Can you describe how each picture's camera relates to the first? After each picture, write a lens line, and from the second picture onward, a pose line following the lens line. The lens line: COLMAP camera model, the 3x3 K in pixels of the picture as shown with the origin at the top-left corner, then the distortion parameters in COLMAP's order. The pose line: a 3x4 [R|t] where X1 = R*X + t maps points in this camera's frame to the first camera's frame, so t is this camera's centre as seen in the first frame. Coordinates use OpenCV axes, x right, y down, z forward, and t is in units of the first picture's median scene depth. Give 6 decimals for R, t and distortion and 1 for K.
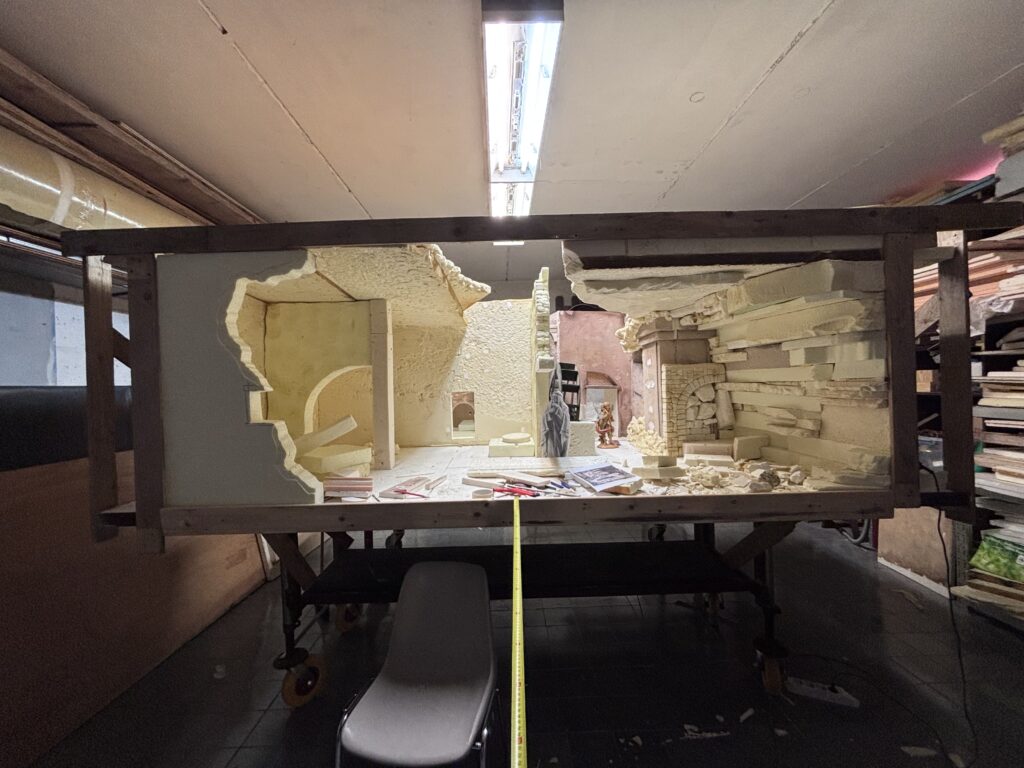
lens RADIAL K [[410.3, 0, 506.5], [0, 410.3, 383.0], [0, 0, 1]] dist [0.001625, 0.000040]
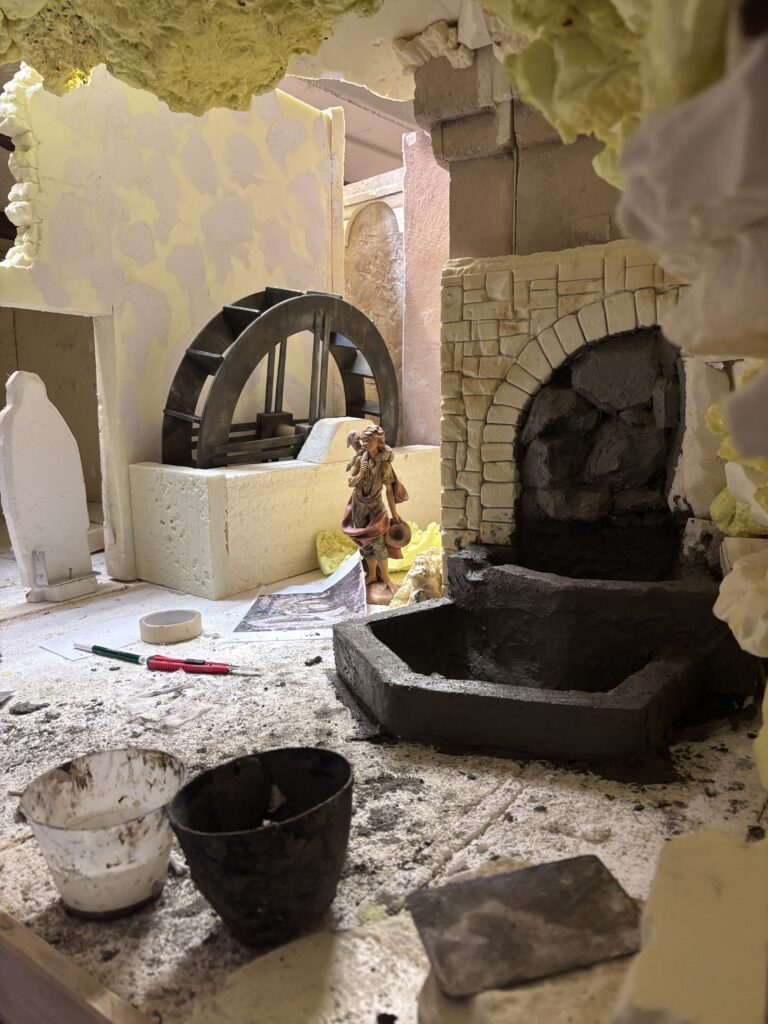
lens RADIAL K [[764.6, 0, 385.2], [0, 764.6, 529.4], [0, 0, 1]] dist [0.025556, -0.034522]
pose [[0.819719, 0.101824, -0.563643, 0.633533], [-0.006293, 0.985613, 0.168902, 0.037544], [0.572732, -0.134905, 0.808566, 0.577332]]
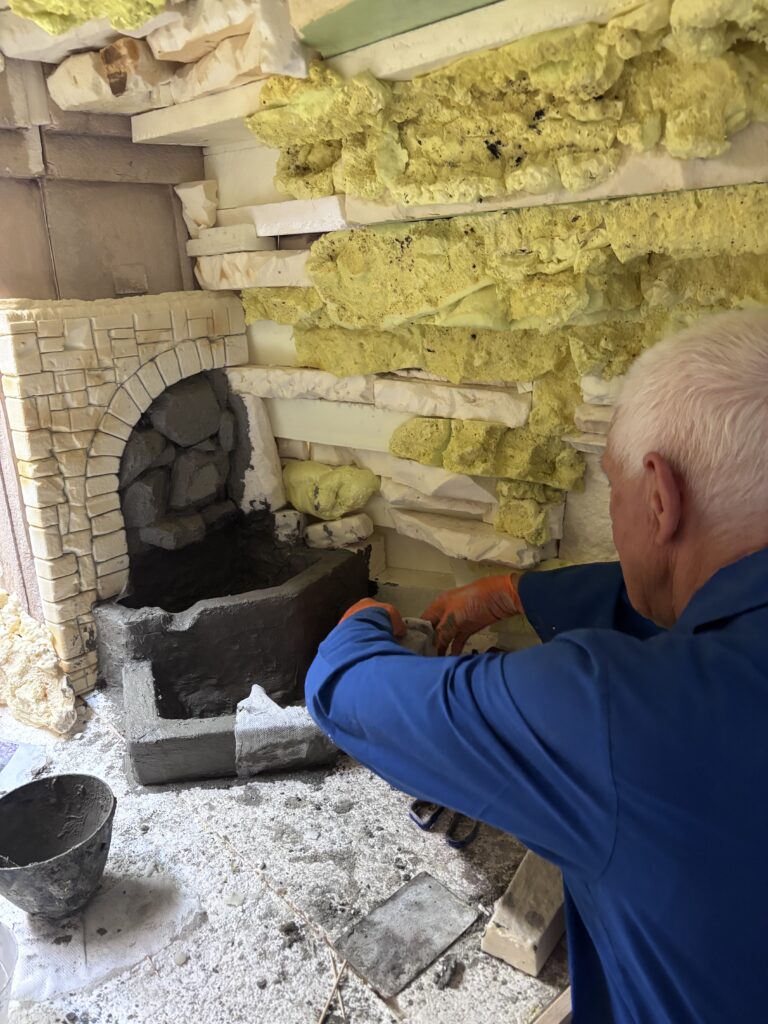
lens RADIAL K [[764.6, 0, 397.4], [0, 764.6, 521.6], [0, 0, 1]] dist [0.025556, -0.034522]
pose [[0.718828, -0.205951, 0.663980, 0.247585], [0.012703, 0.958841, 0.283659, -0.045561], [-0.695072, -0.195468, 0.691858, 0.566526]]
